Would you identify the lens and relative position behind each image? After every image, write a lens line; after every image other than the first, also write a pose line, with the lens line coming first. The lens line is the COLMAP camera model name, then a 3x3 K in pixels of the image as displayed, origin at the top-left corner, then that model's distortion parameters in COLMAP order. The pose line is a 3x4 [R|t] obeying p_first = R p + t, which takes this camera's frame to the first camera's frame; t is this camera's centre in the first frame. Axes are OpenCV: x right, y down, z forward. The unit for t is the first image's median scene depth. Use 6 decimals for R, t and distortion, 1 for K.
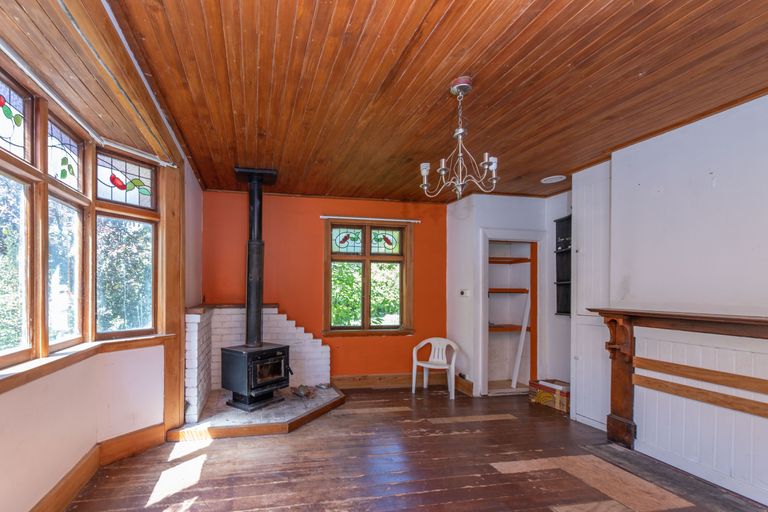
lens RADIAL K [[351.0, 0, 314.5], [0, 351.0, 287.3], [0, 0, 1]] dist [-0.001744, -0.000195]
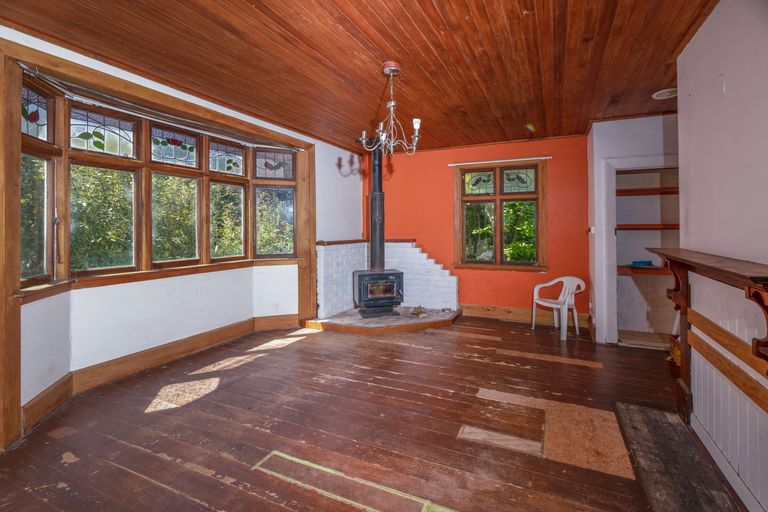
lens RADIAL K [[330.8, 0, 422.1], [0, 330.8, 221.6], [0, 0, 1]] dist [0.000135, -0.000009]
pose [[0.849391, -0.018787, -0.527430, 0.681647], [0.014149, 0.999818, -0.012827, -0.001027], [0.527575, 0.003432, 0.849502, 0.026287]]
